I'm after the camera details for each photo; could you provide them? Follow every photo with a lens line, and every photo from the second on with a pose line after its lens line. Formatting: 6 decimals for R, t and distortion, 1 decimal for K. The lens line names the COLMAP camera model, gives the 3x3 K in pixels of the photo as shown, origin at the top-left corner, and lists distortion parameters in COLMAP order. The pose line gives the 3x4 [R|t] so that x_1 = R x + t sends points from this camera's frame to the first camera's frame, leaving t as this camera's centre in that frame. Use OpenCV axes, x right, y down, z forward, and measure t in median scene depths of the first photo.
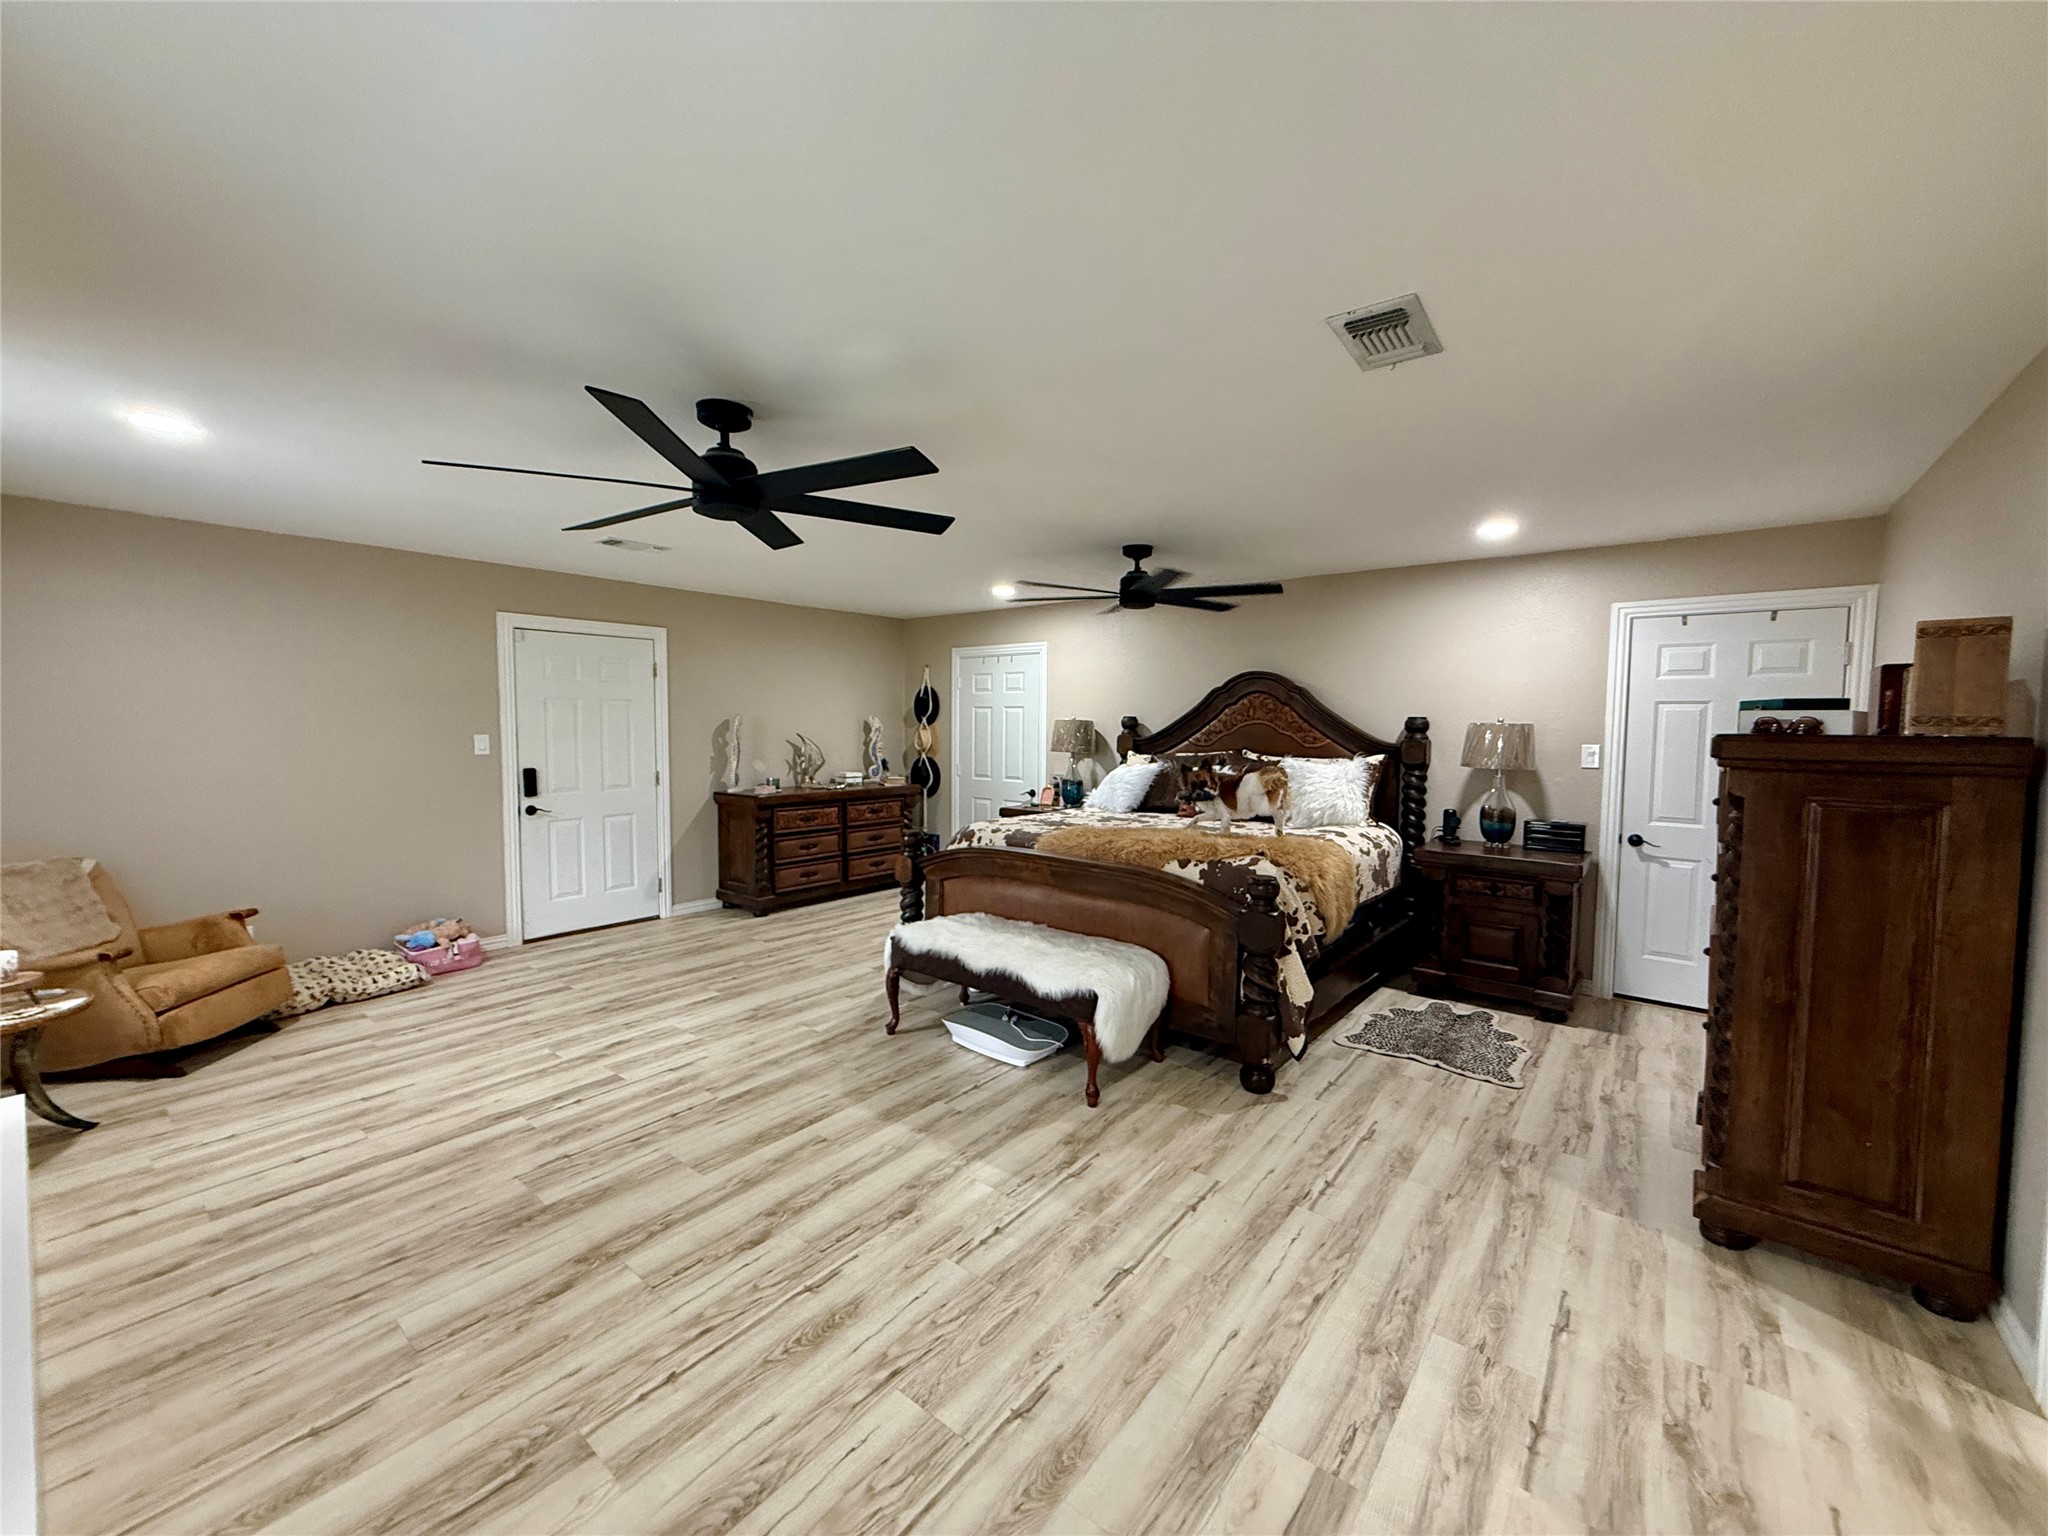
lens RADIAL K [[813.4, 0, 1017.0], [0, 813.4, 760.9], [0, 0, 1]] dist [-0.001767, -0.000007]
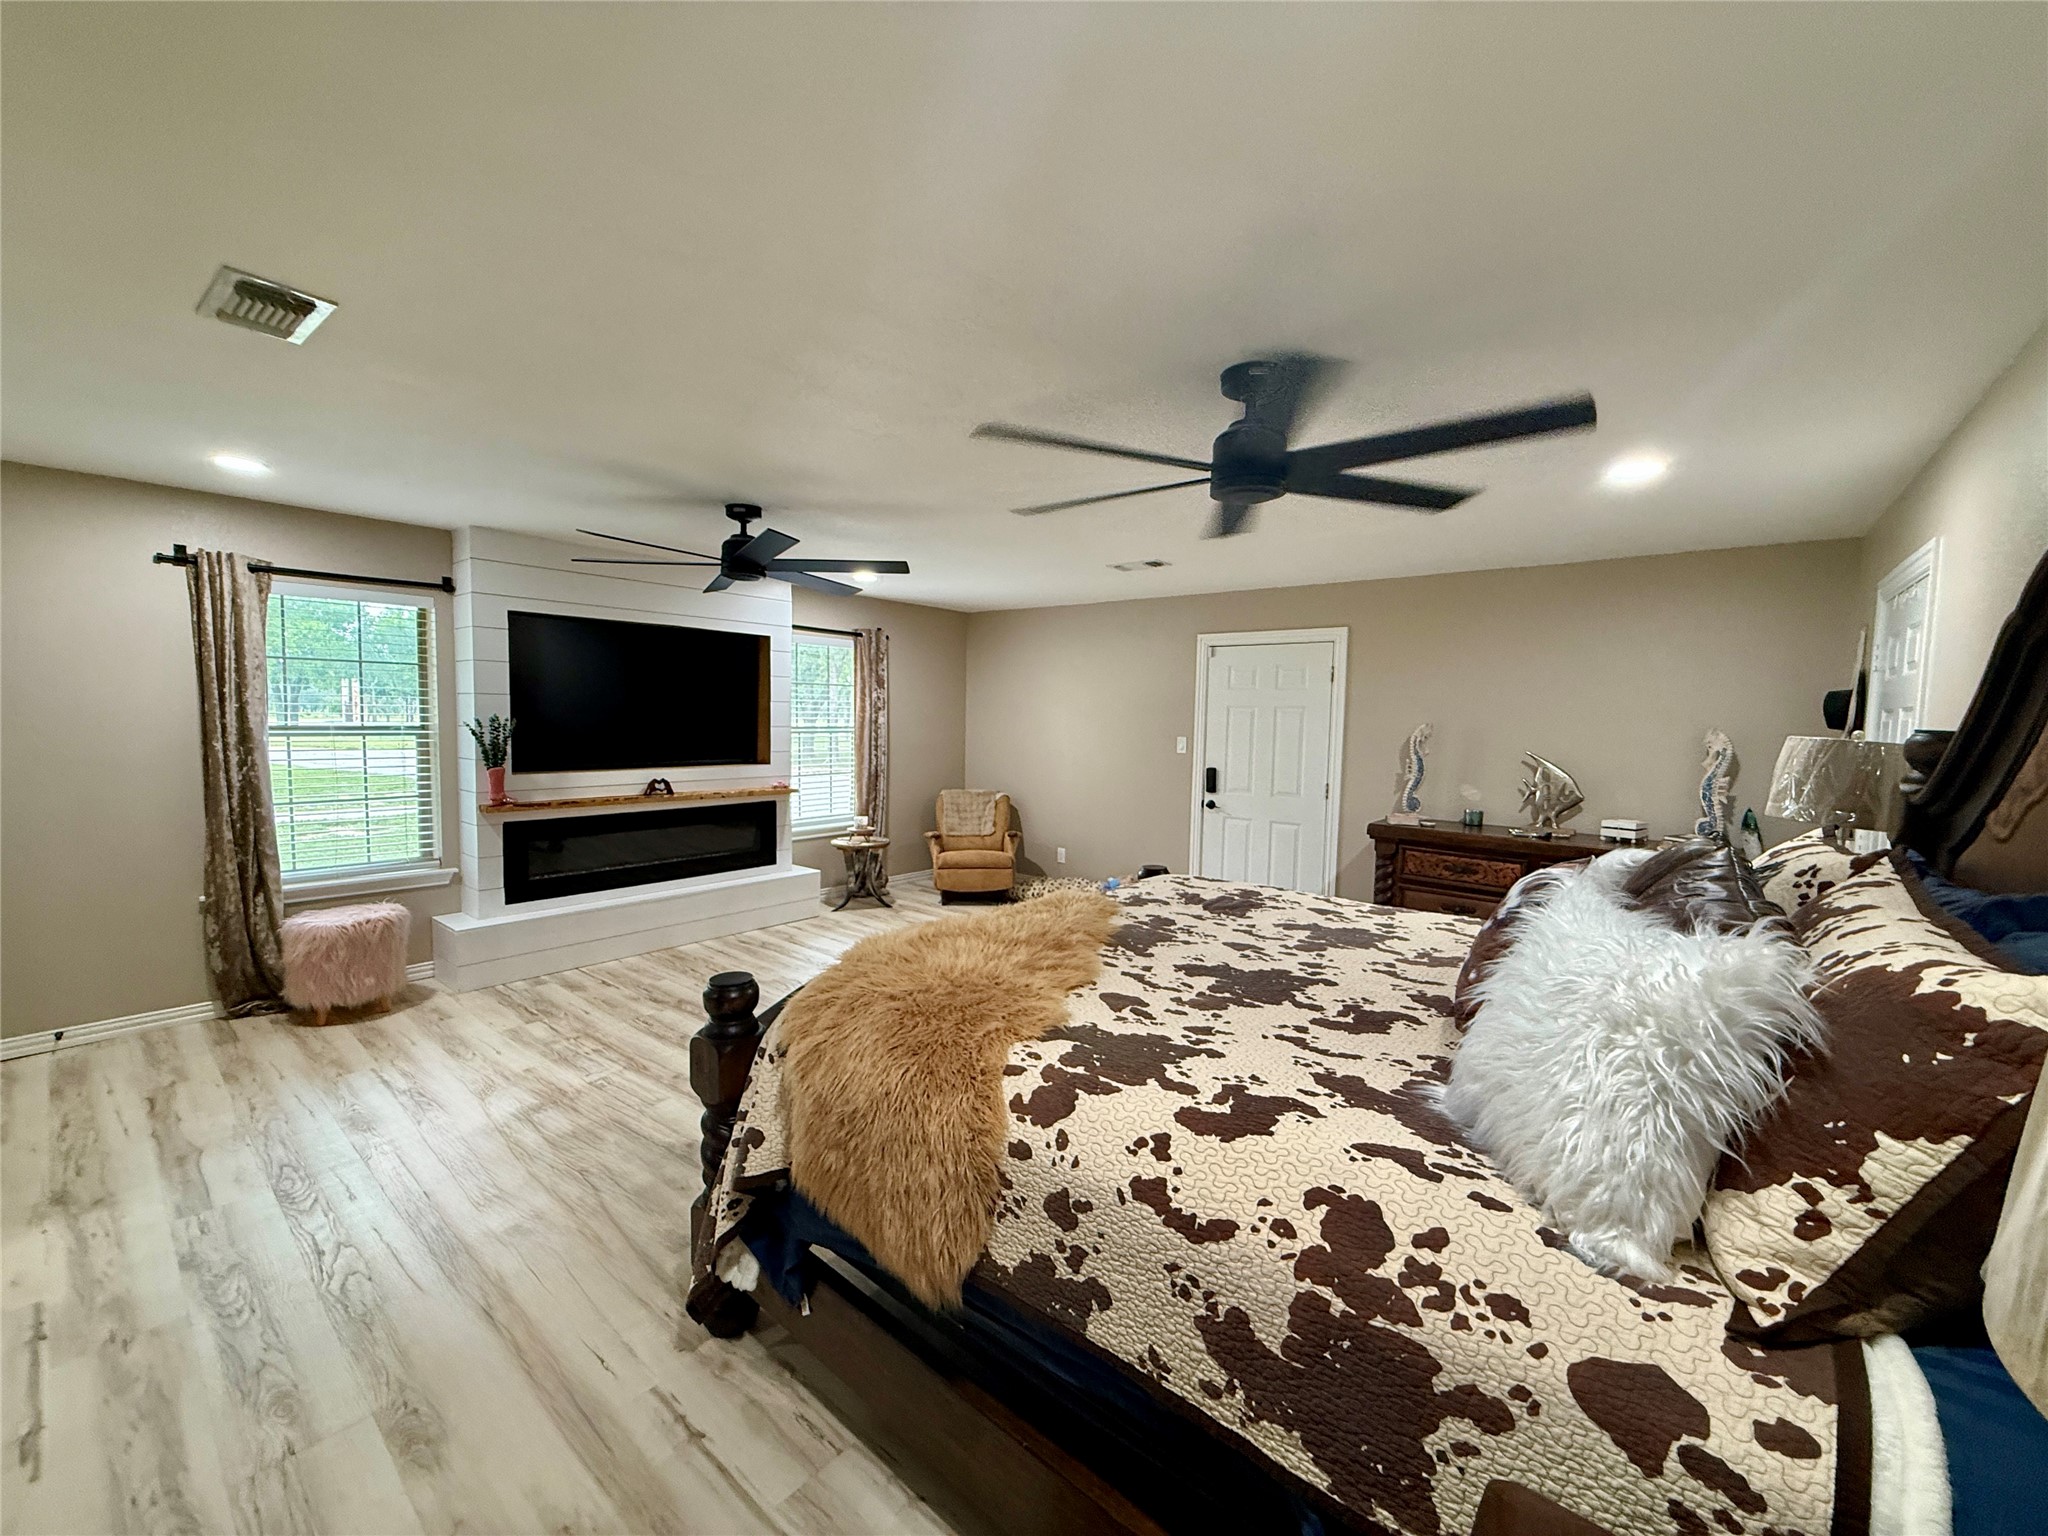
lens RADIAL K [[813.4, 0, 1017.0], [0, 813.4, 760.9], [0, 0, 1]] dist [-0.001767, -0.000007]
pose [[-0.016485, 0.046724, -0.998772, 0.879353], [-0.074786, 0.996052, 0.047831, -0.056148], [0.997063, 0.075483, -0.012926, 1.193582]]
